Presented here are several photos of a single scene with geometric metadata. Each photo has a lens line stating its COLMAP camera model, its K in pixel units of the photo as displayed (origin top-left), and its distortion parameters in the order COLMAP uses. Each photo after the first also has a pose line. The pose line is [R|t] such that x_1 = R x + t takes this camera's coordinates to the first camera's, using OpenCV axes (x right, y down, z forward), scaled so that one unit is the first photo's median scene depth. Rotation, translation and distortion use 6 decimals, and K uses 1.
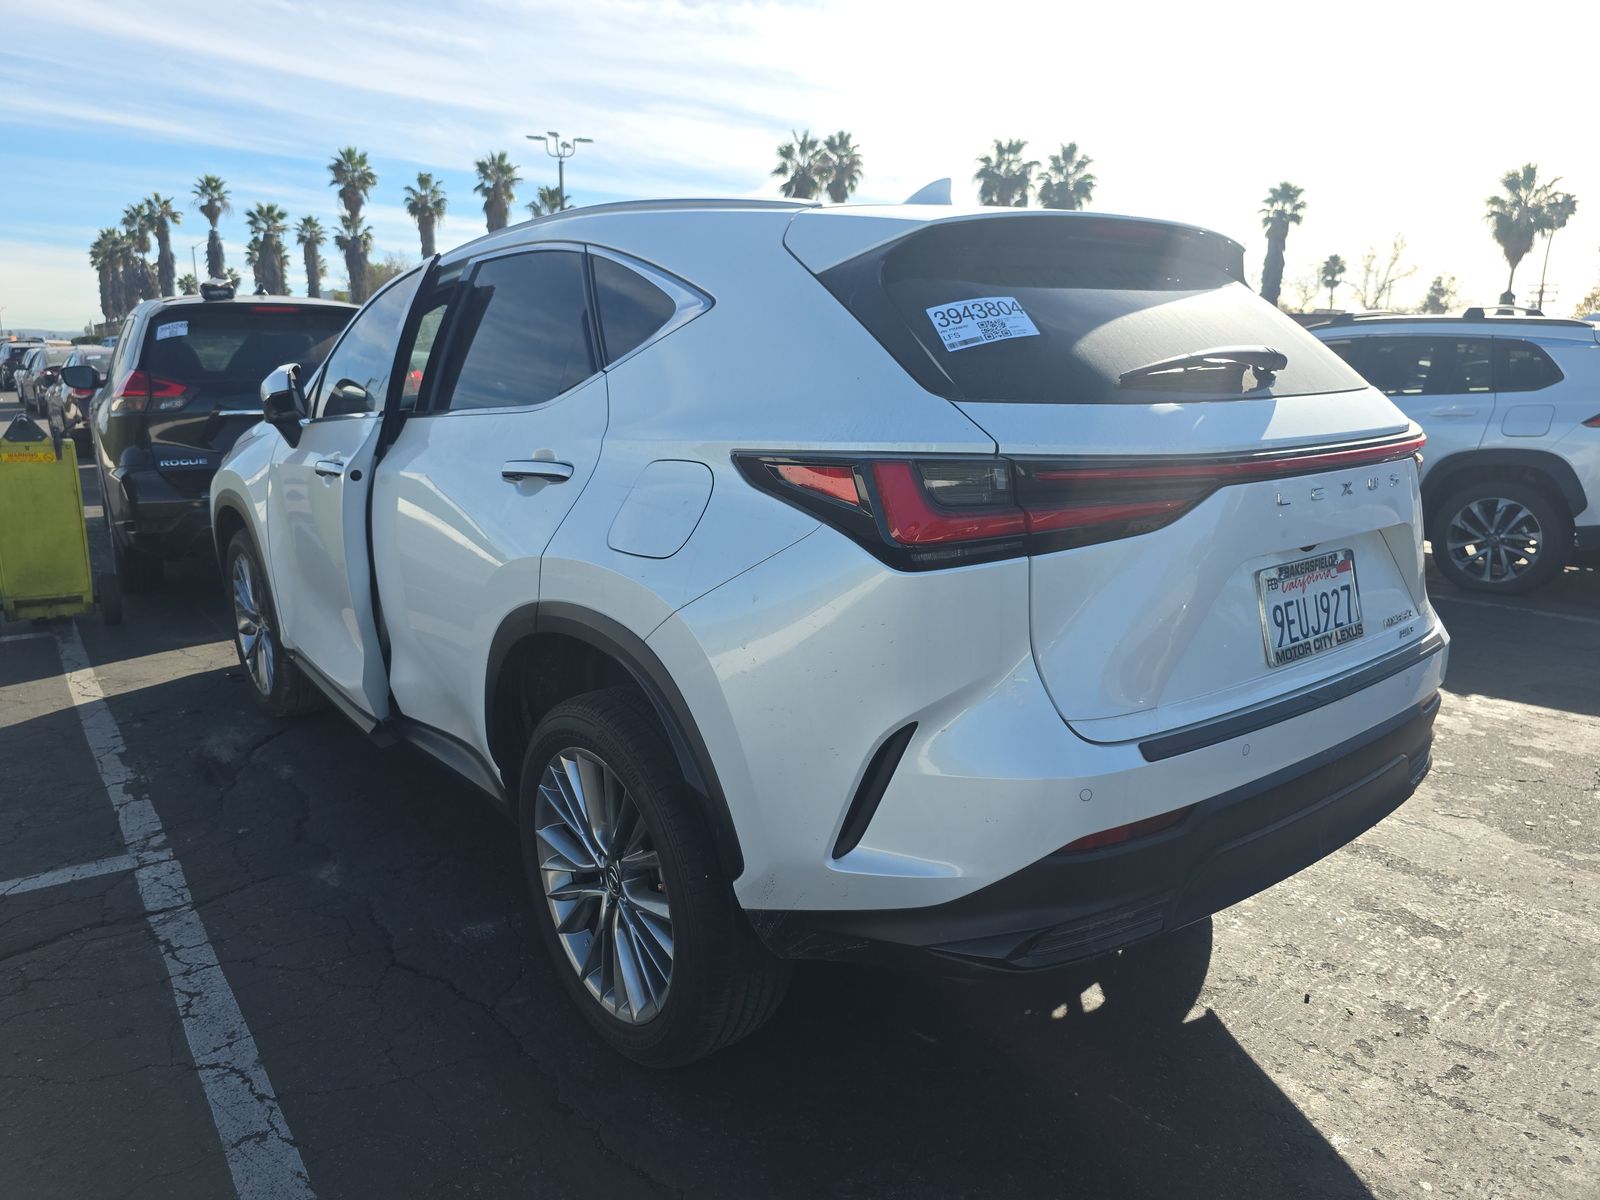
lens RADIAL K [[1130.0, 0, 781.6], [0, 1130.0, 603.2], [0, 0, 1]] dist [0.036311, -0.004133]
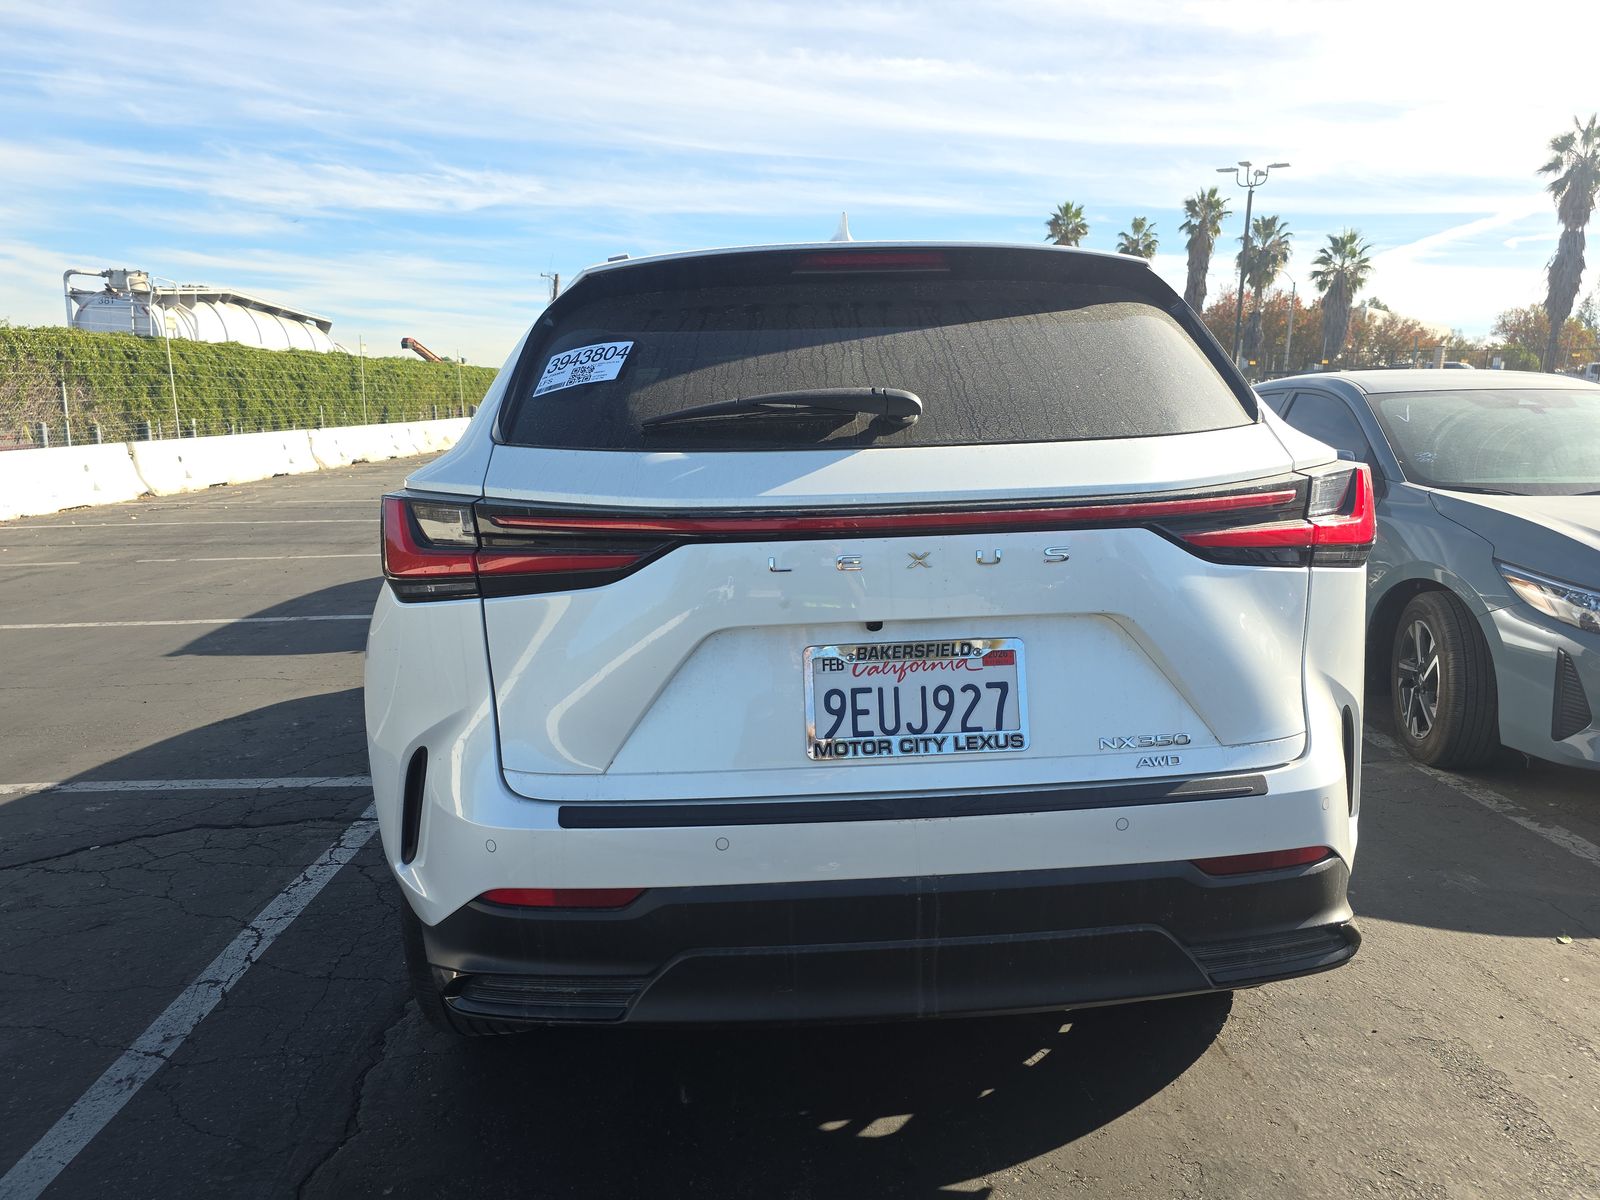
lens RADIAL K [[1109.9, 0, 787.3], [0, 1109.9, 594.0], [0, 0, 1]] dist [0.060697, -0.041466]
pose [[0.817401, 0.088396, -0.569246, 0.417572], [-0.109586, 0.993973, -0.003007, -0.029988], [0.565550, 0.064840, 0.822161, 0.138956]]
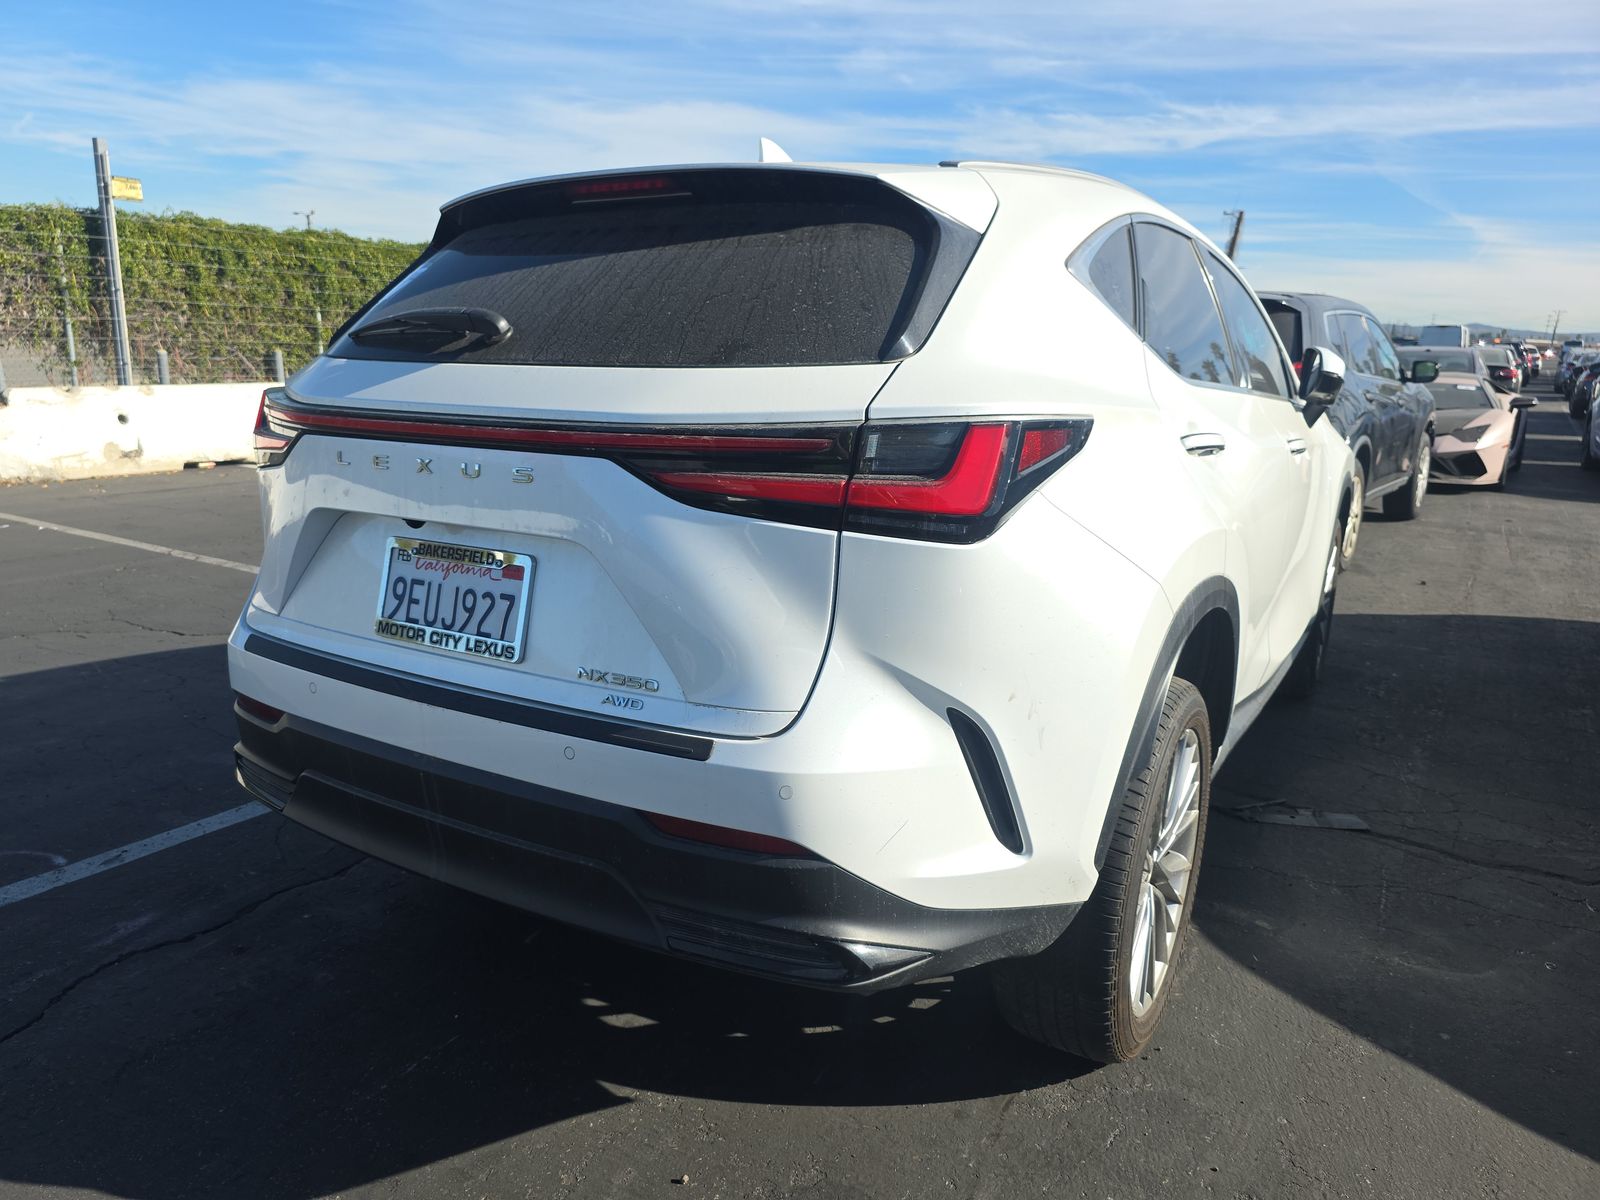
lens RADIAL K [[1109.9, 0, 787.3], [0, 1109.9, 594.0], [0, 0, 1]] dist [0.060697, -0.041466]
pose [[0.336370, 0.215387, -0.916768, 0.673038], [-0.225223, 0.963642, 0.143764, -0.091964], [0.914402, 0.158119, 0.372650, 0.453288]]
